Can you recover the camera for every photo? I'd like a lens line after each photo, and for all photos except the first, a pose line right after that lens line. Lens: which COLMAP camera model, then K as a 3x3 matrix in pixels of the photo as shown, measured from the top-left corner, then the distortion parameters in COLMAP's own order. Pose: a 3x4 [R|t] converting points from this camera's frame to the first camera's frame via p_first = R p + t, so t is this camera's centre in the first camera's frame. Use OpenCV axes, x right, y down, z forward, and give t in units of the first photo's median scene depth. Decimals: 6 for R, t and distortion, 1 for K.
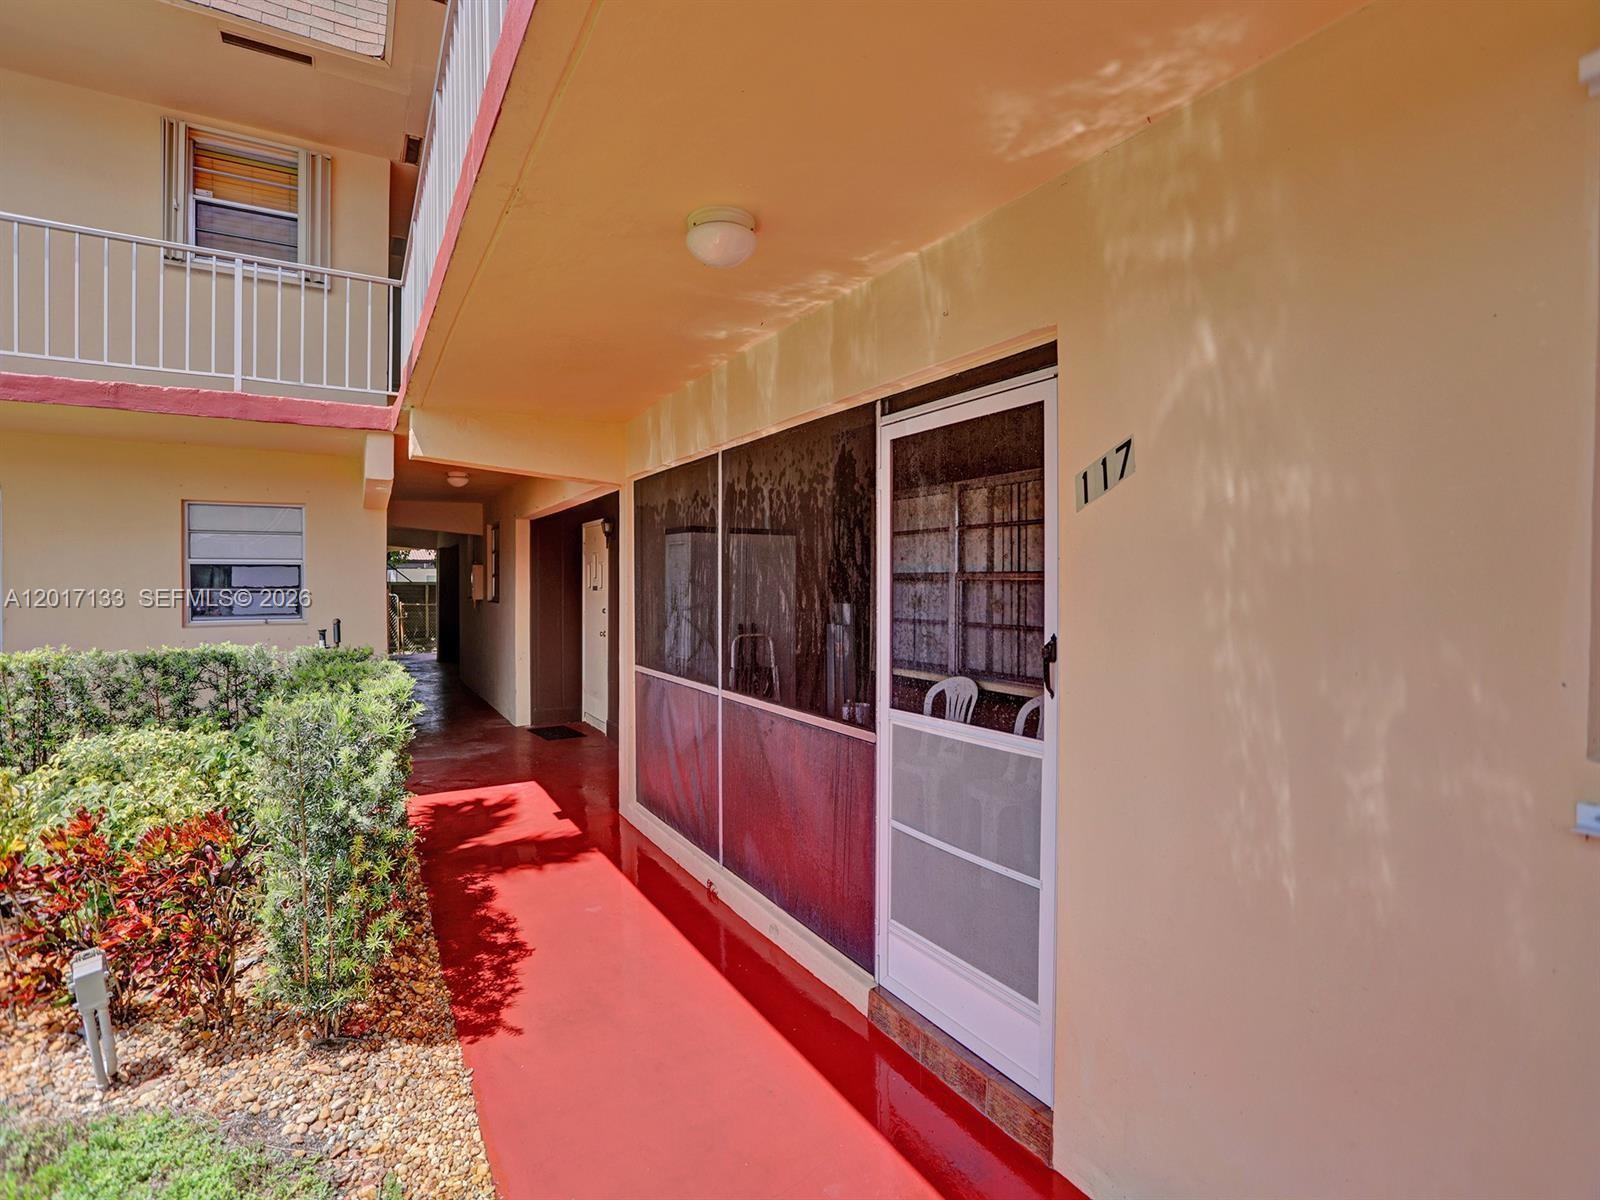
lens RADIAL K [[807.7, 0, 783.5], [0, 807.7, 593.8], [0, 0, 1]] dist [-0.010567, 0.001934]
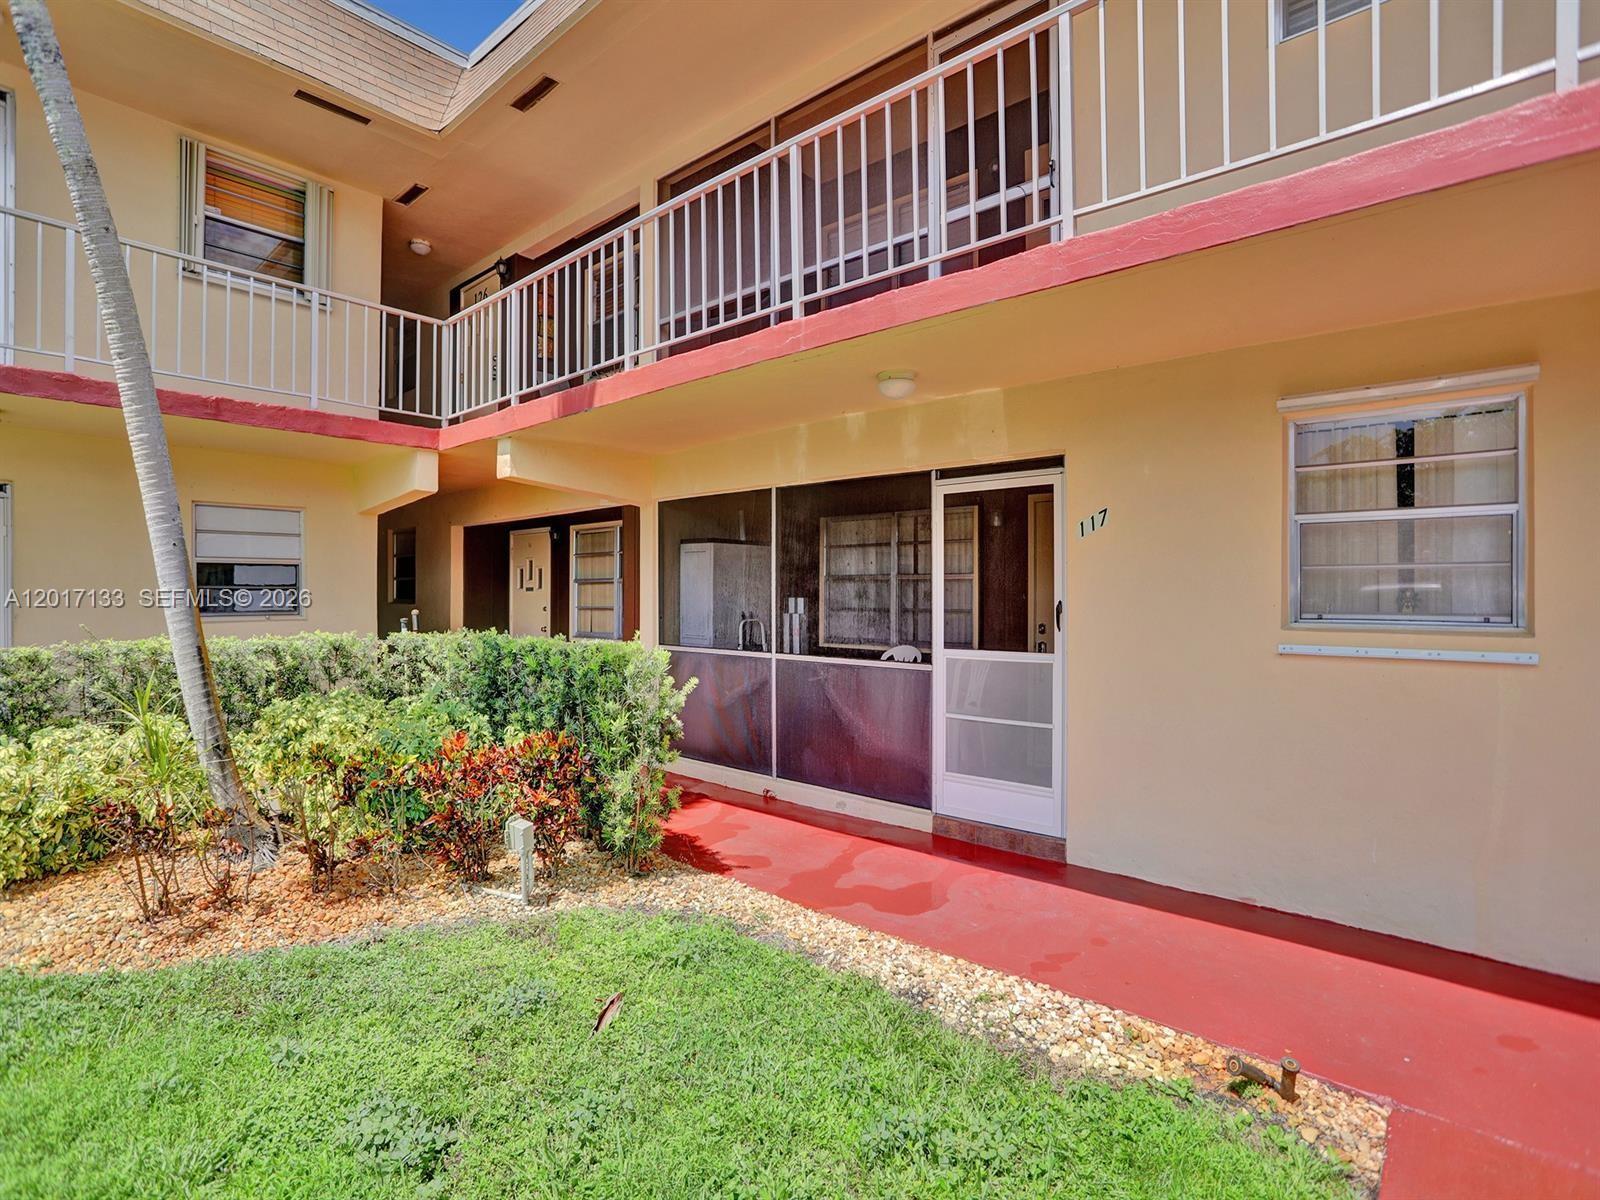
lens RADIAL K [[807.7, 0, 814.1], [0, 807.7, 592.4], [0, 0, 1]] dist [-0.010567, 0.001934]
pose [[0.935581, -0.002775, 0.353102, -0.412528], [0.007153, 0.999913, -0.011096, 0.020718], [-0.353041, 0.012907, 0.935519, -0.289669]]
